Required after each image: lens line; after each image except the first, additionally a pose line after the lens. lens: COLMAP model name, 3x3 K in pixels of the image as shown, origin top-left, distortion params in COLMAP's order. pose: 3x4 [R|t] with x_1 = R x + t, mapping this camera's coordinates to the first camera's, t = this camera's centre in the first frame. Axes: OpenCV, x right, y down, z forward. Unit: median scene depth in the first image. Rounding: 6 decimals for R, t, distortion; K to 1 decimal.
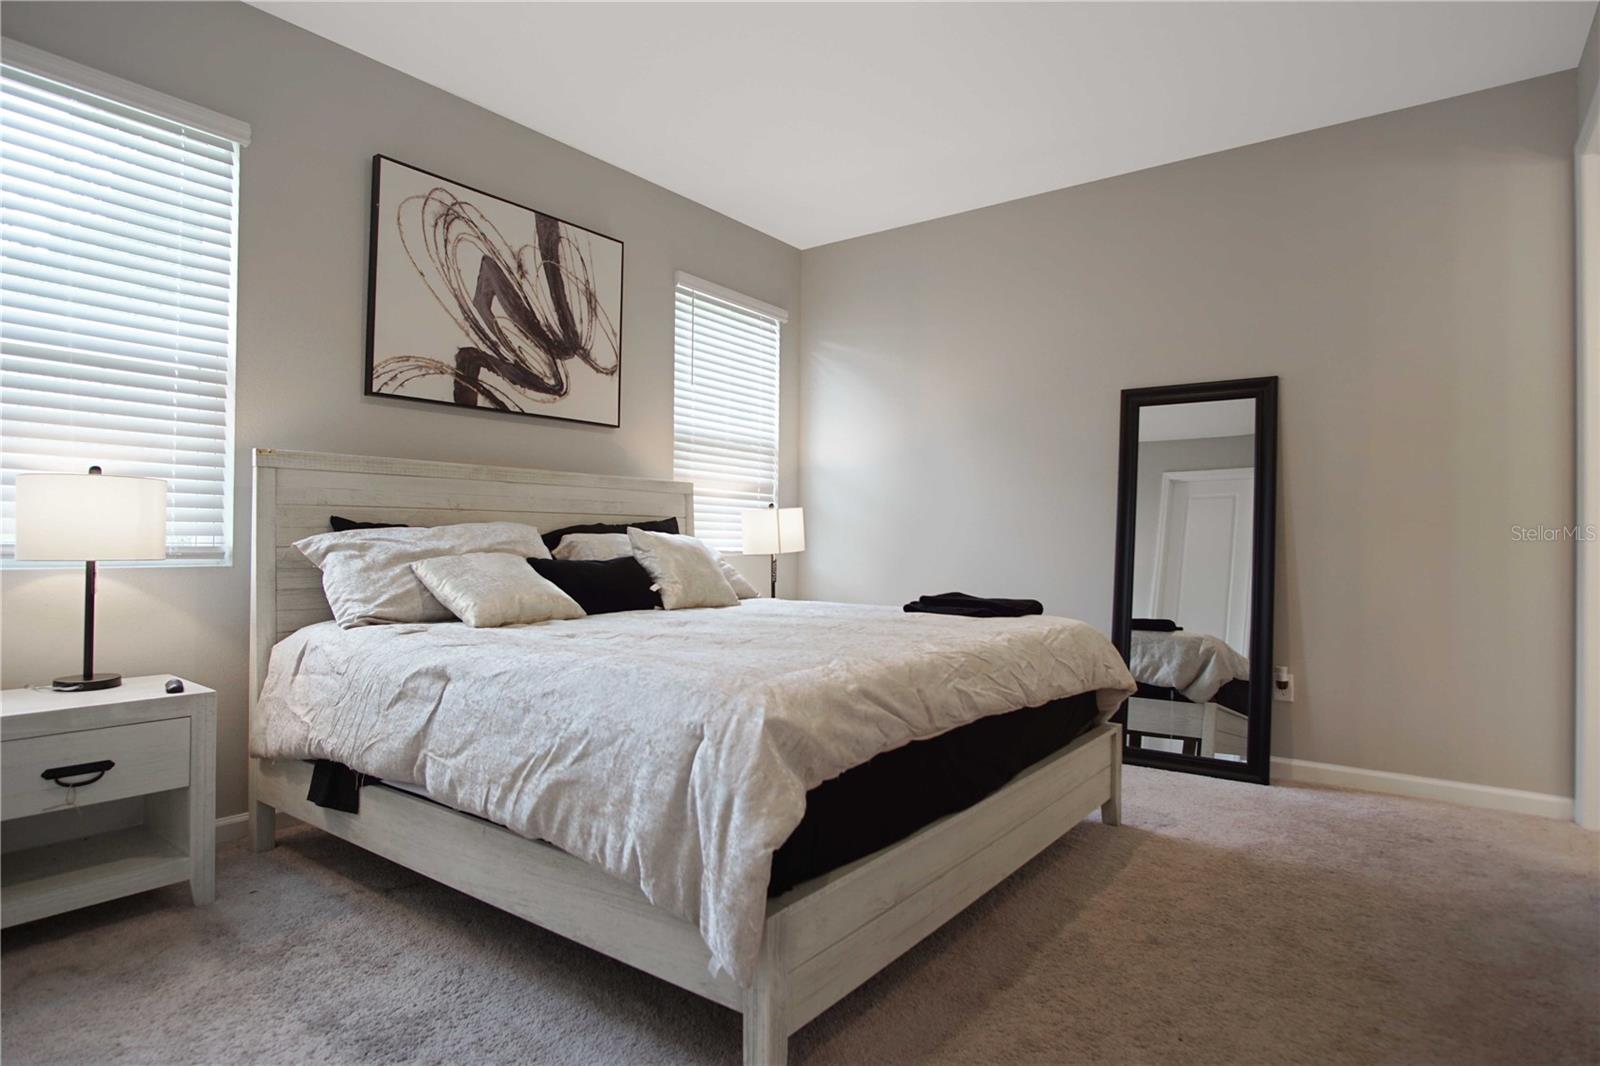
lens RADIAL K [[855.9, 0, 799.6], [0, 855.9, 531.6], [0, 0, 1]] dist [-0.031636, 0.008777]
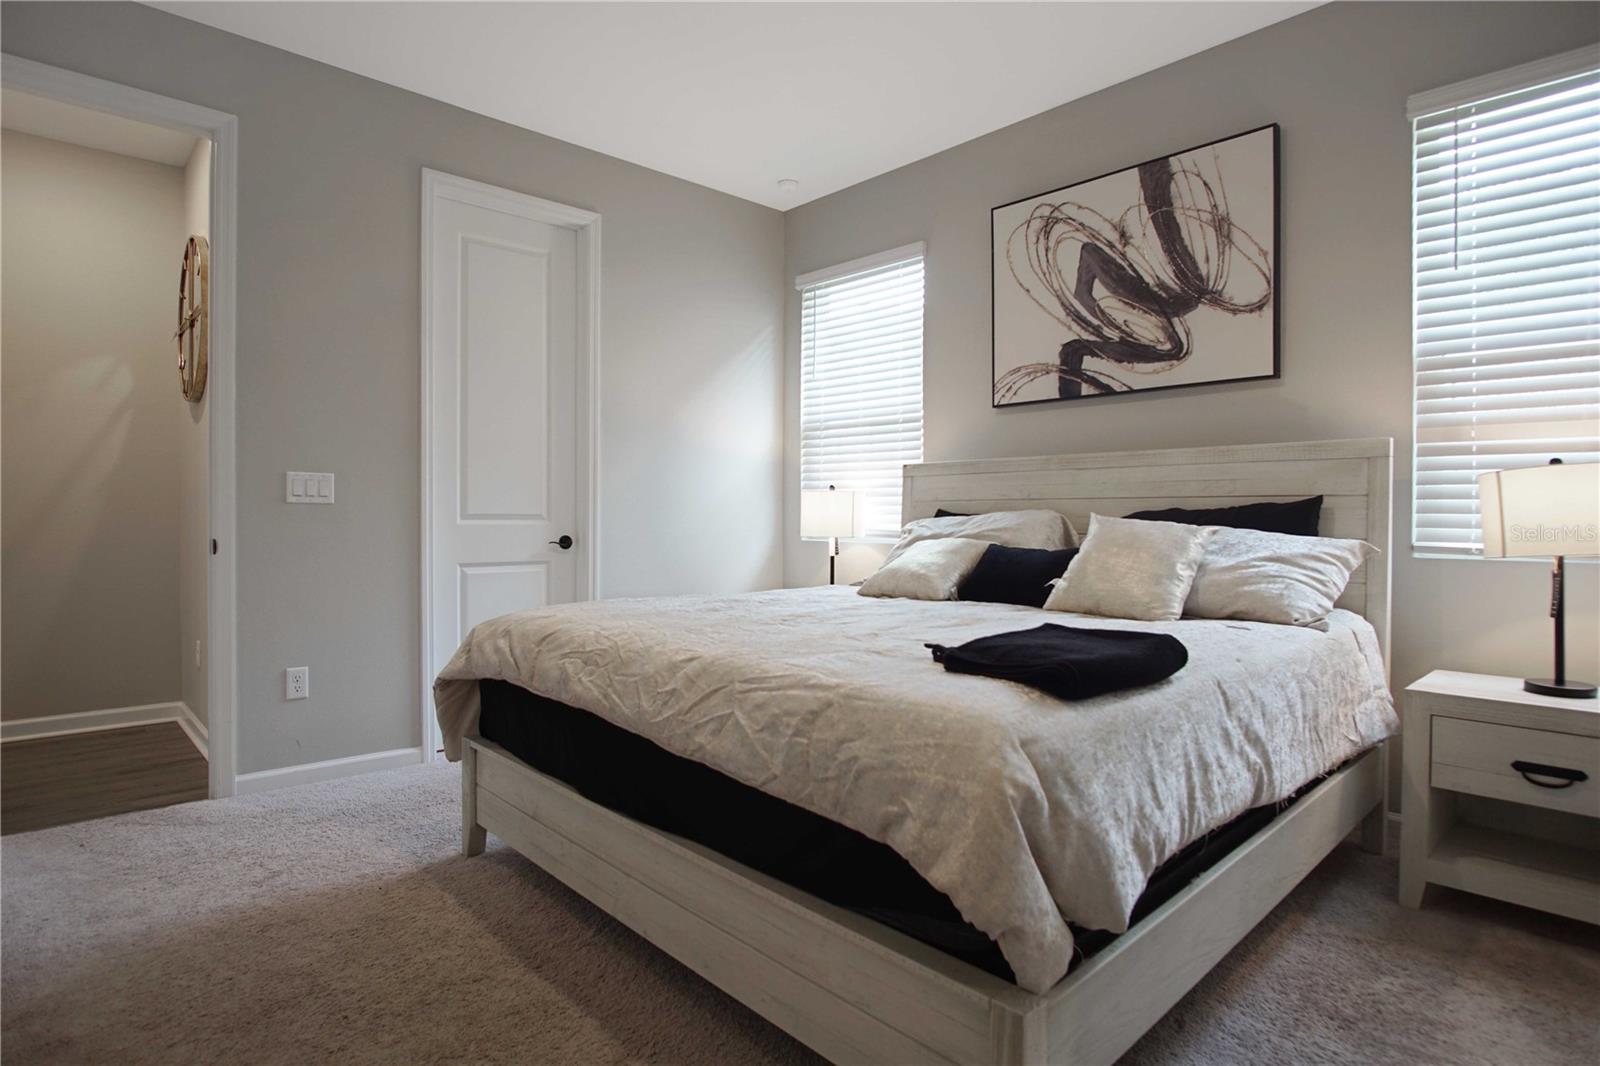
lens RADIAL K [[855.9, 0, 809.4], [0, 855.9, 525.5], [0, 0, 1]] dist [-0.031636, 0.008777]
pose [[-0.163126, -0.004932, -0.986593, 0.653420], [-0.001374, 0.999988, -0.004772, 0.011413], [0.986604, 0.000577, -0.163130, 0.827413]]
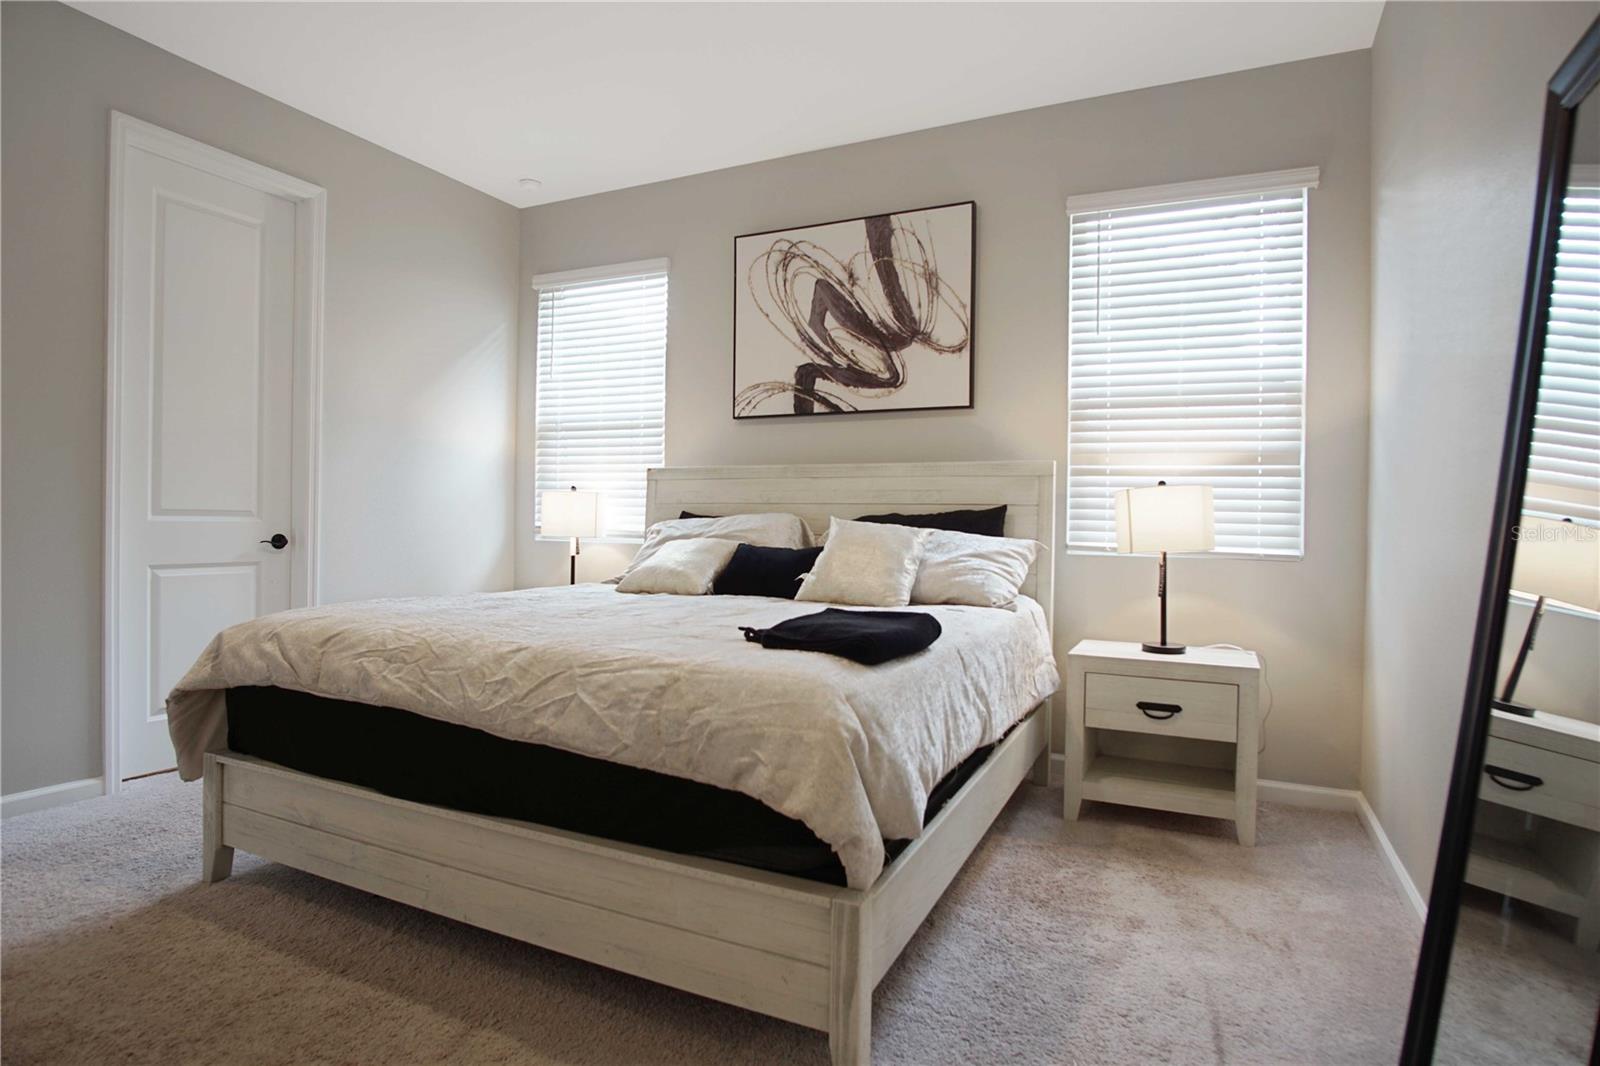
lens RADIAL K [[855.9, 0, 808.1], [0, 855.9, 525.5], [0, 0, 1]] dist [-0.031636, 0.008777]
pose [[0.200469, -0.007120, -0.979674, 0.725961], [-0.007335, 0.999935, -0.008768, 0.013513], [0.979673, 0.008943, 0.200404, 0.746262]]
